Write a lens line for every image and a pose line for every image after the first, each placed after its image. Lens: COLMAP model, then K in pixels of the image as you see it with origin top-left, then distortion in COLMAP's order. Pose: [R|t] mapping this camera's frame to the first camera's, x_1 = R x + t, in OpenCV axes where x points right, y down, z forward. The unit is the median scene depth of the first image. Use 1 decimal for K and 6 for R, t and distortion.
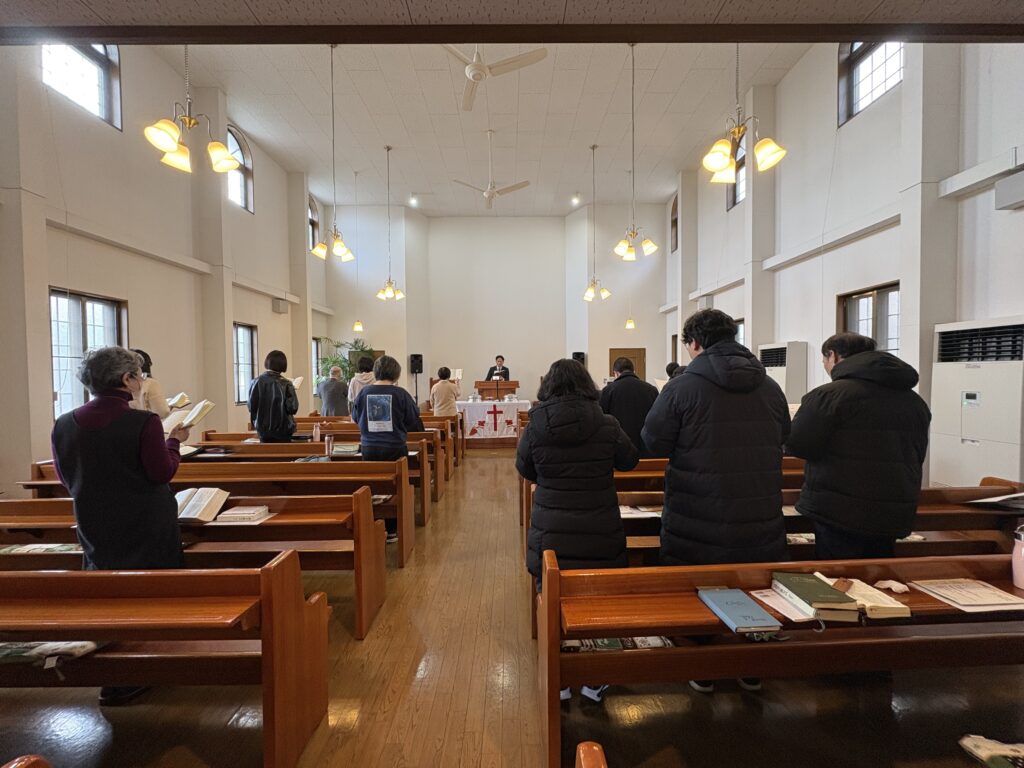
lens RADIAL K [[406.7, 0, 511.2], [0, 406.7, 381.9], [0, 0, 1]] dist [-0.004142, -0.000050]
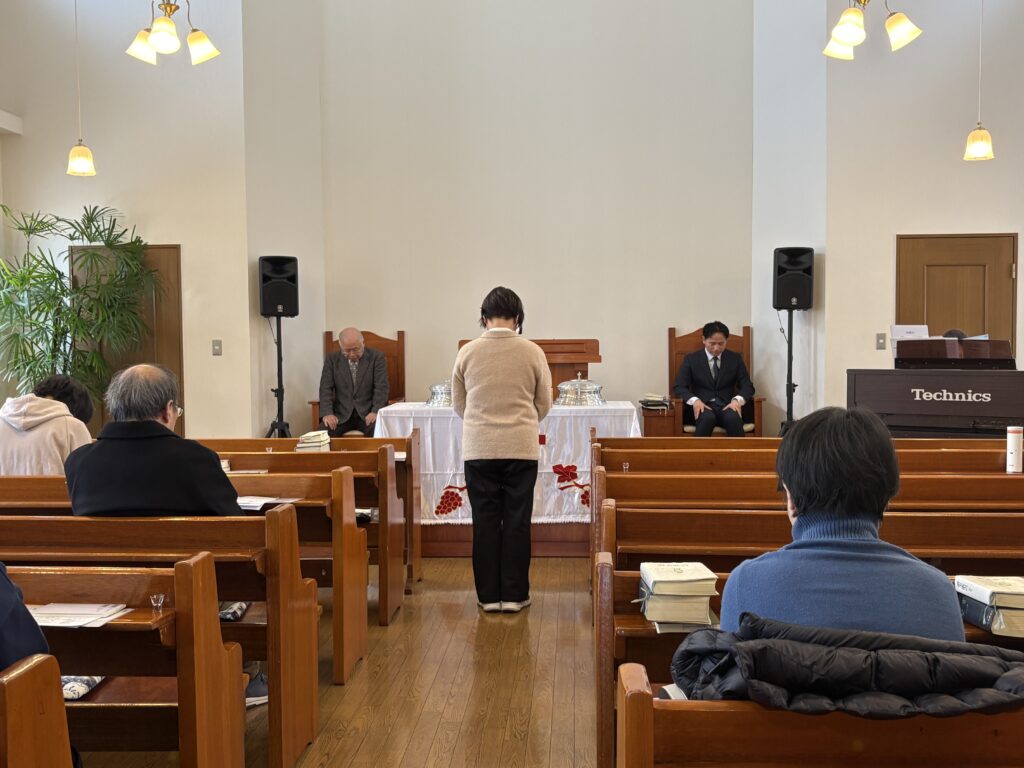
lens RADIAL K [[1107.7, 0, 513.9], [0, 1107.7, 395.0], [0, 0, 1]] dist [0.041832, 0.000000]
pose [[0.998294, 0.005893, -0.058098, 0.005723], [-0.003943, 0.999427, 0.033623, 0.017283], [0.058263, -0.033336, 0.997745, 0.224366]]
